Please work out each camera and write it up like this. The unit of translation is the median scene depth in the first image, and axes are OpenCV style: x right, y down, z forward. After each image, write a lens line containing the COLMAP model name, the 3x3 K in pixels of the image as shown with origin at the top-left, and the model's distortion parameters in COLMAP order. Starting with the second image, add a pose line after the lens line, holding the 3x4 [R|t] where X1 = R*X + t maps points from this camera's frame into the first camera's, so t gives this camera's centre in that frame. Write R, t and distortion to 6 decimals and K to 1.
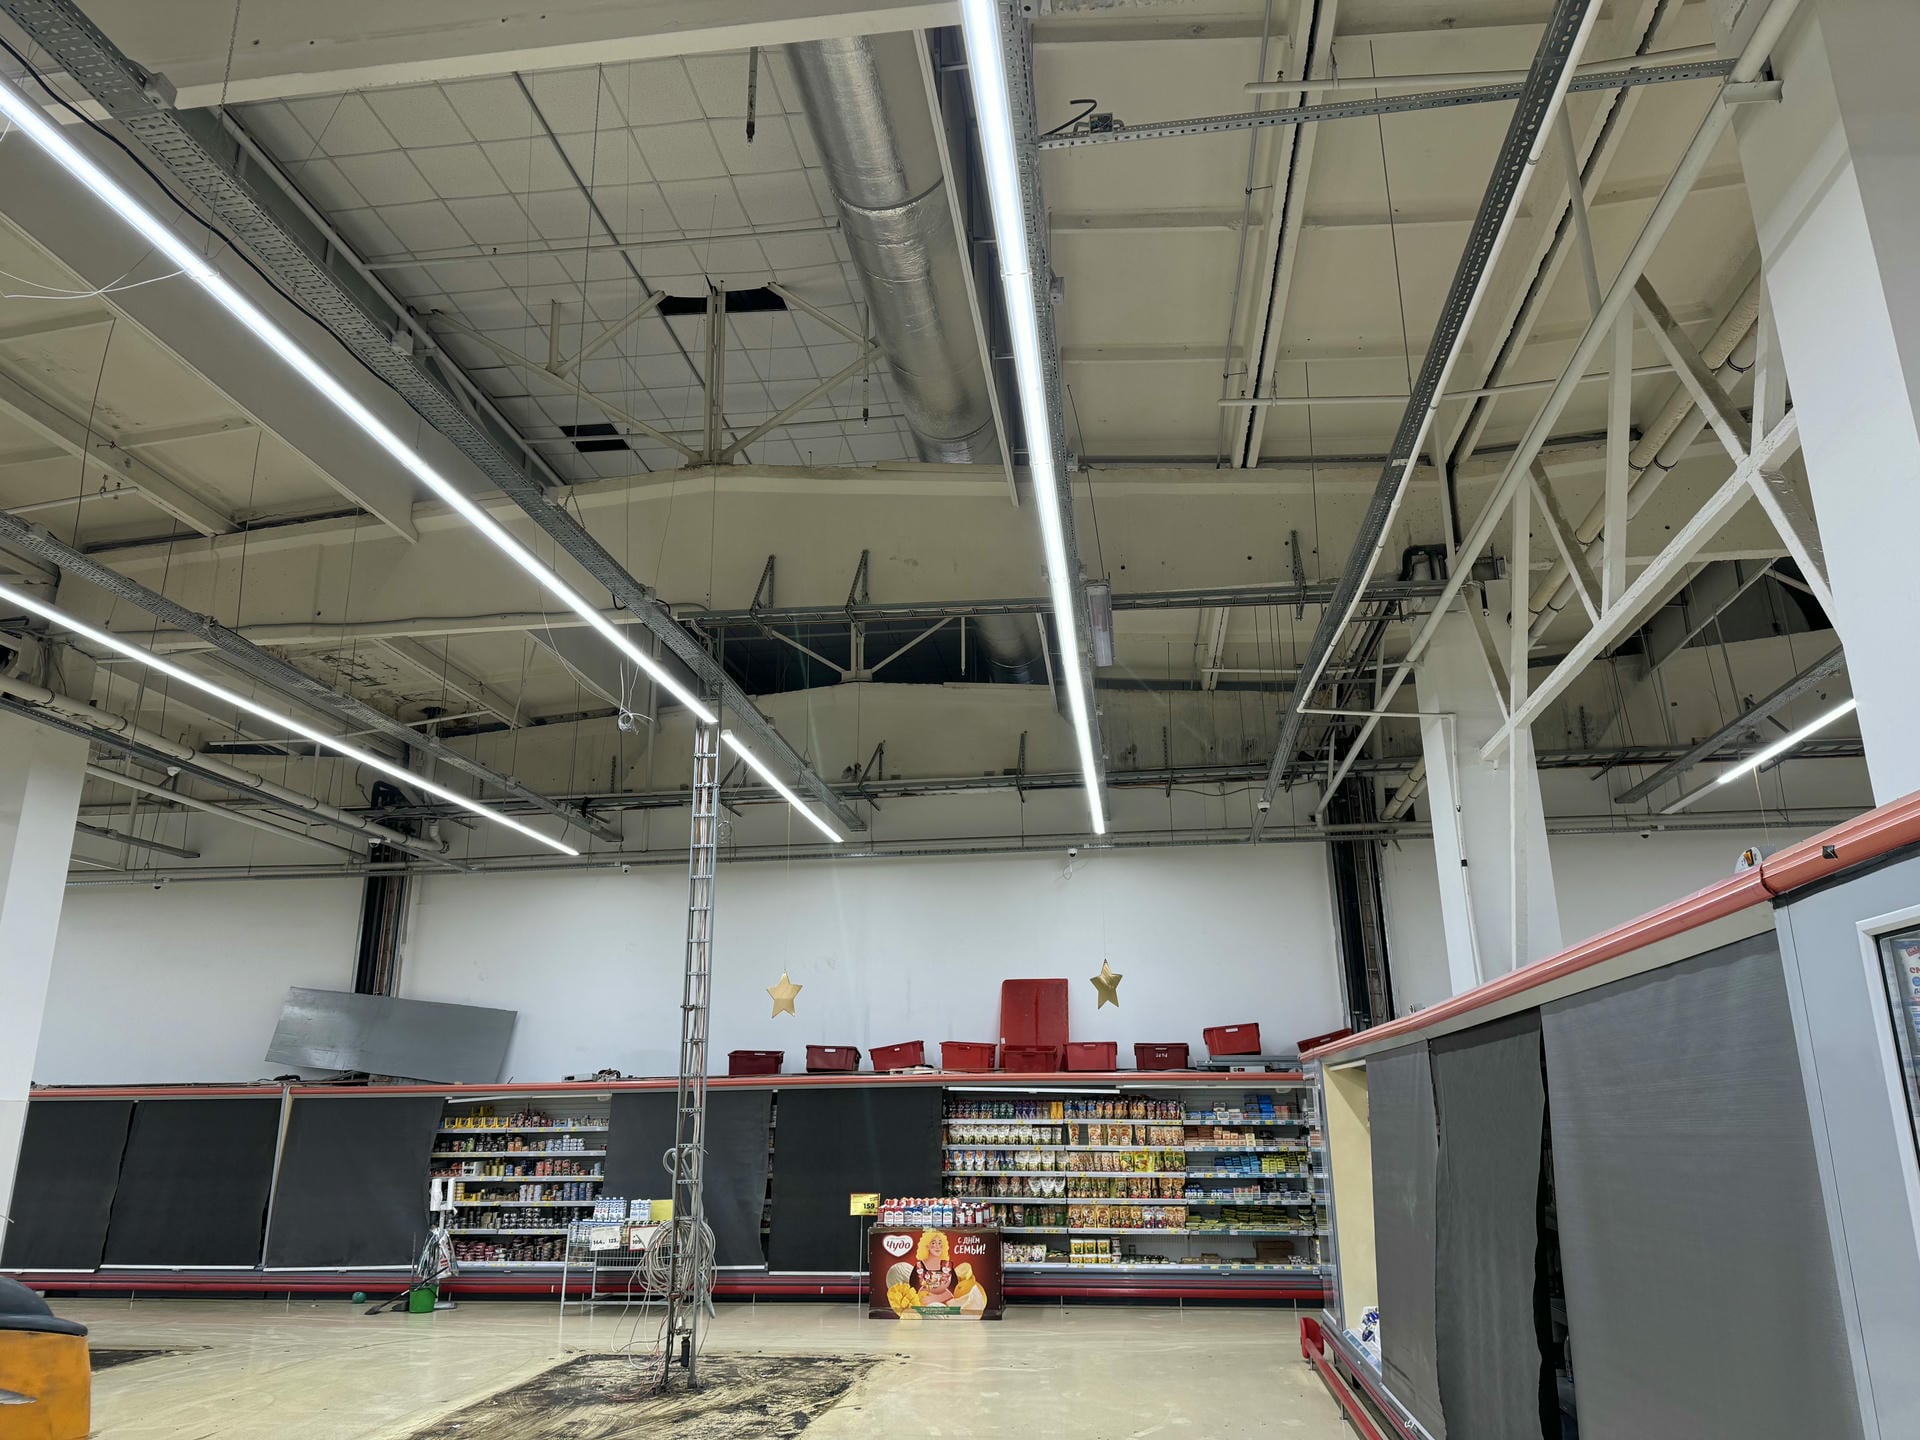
lens RADIAL K [[1337.8, 0, 980.9], [0, 1337.8, 721.2], [0, 0, 1]] dist [0.078002, -0.104001]
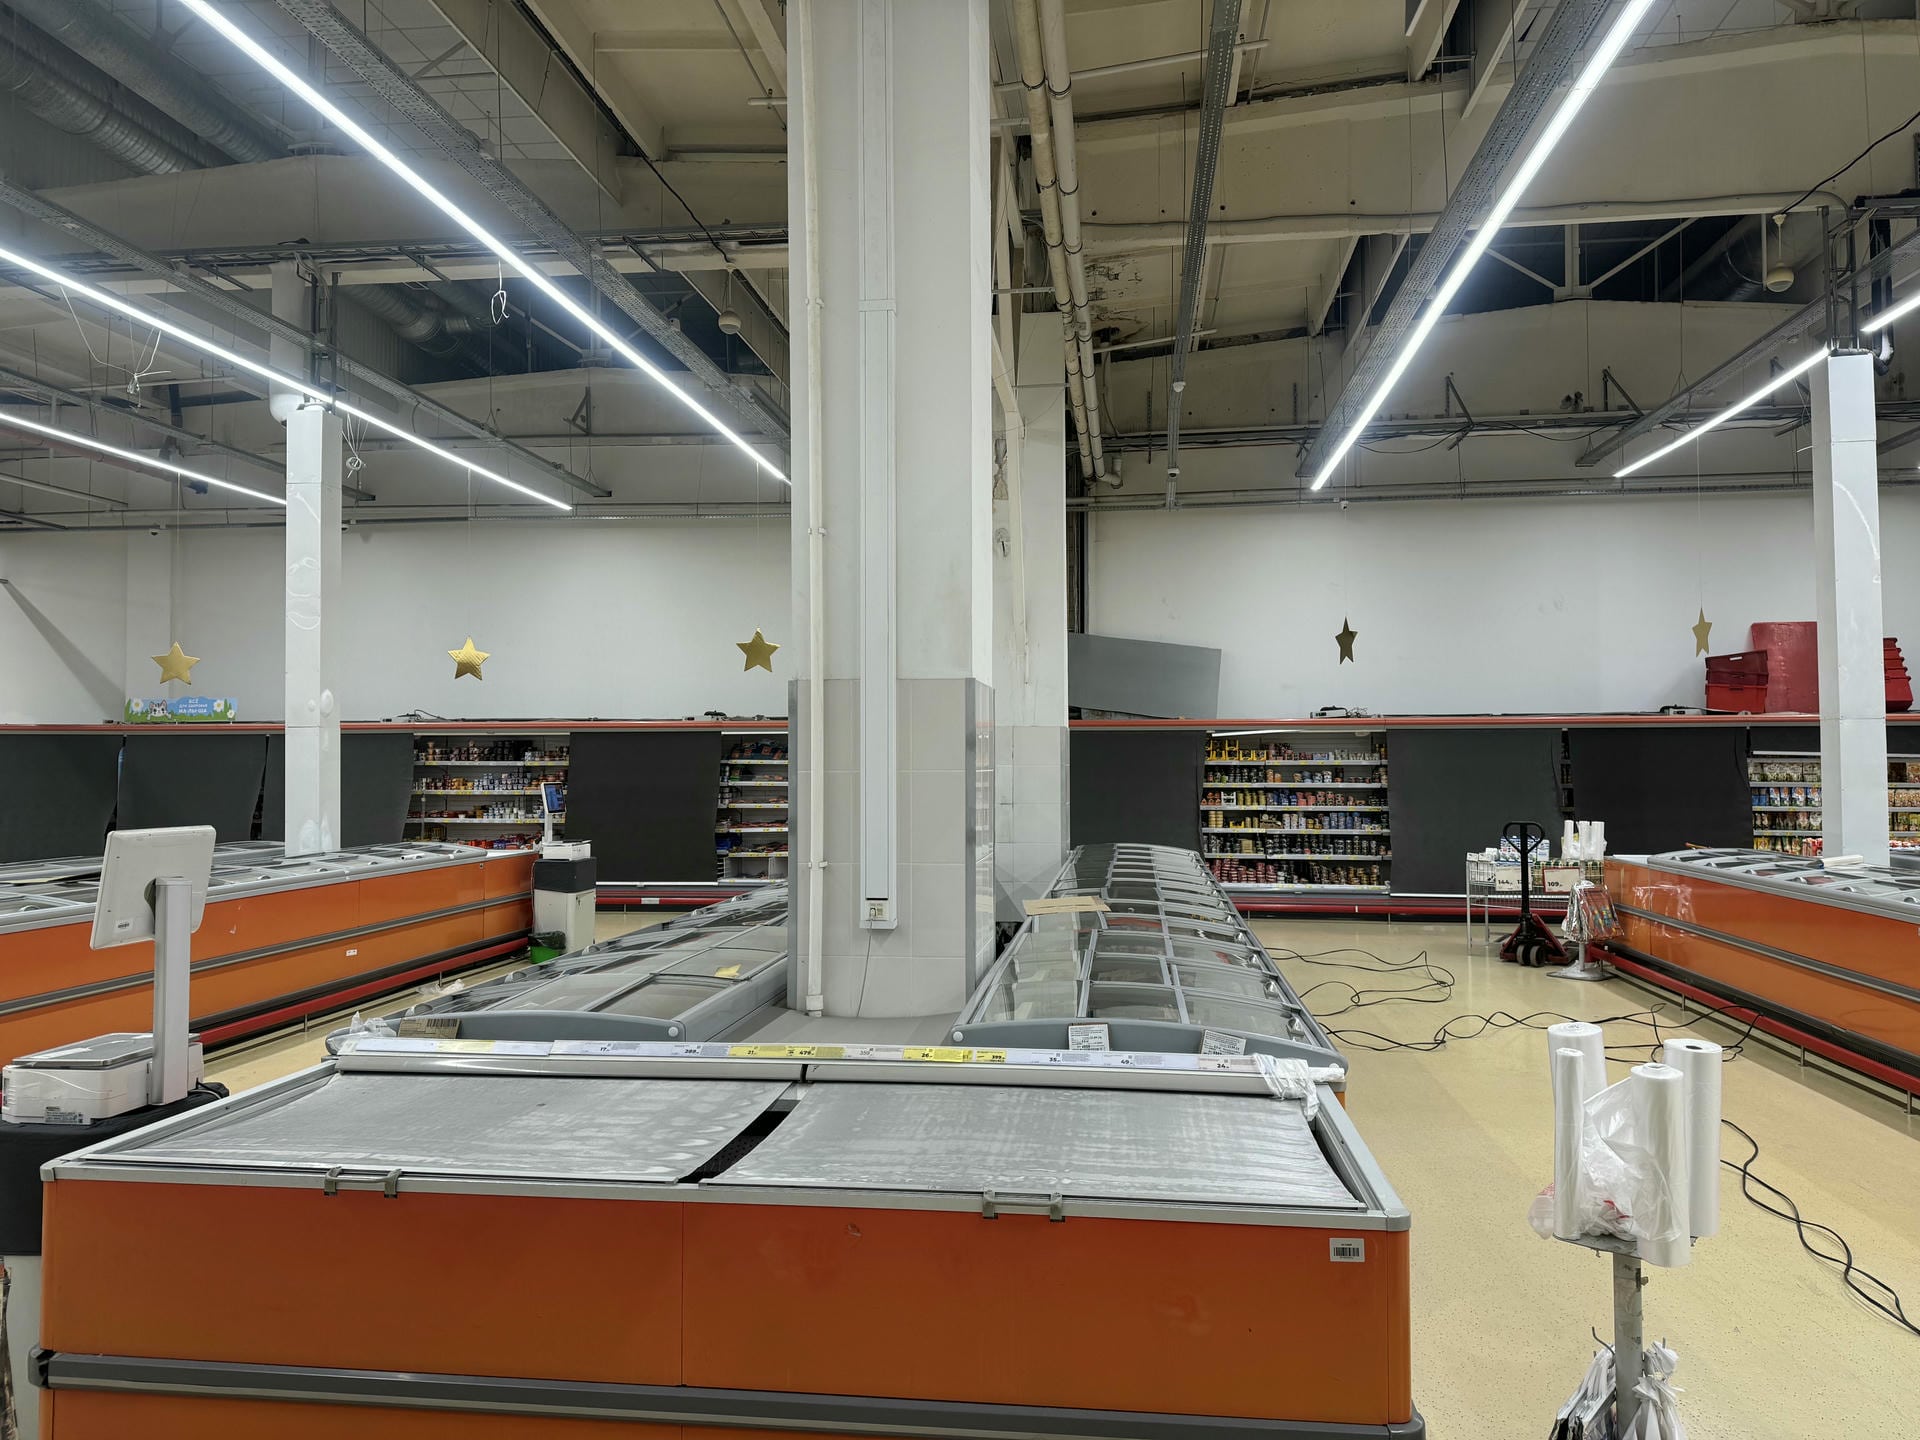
lens RADIAL K [[1337.8, 0, 980.9], [0, 1337.8, 721.2], [0, 0, 1]] dist [0.078002, -0.104001]
pose [[0.999564, 0.014434, -0.025746, -0.524953], [-0.007528, 0.968091, 0.250486, 0.022241], [0.028540, -0.250183, 0.967778, 0.031906]]
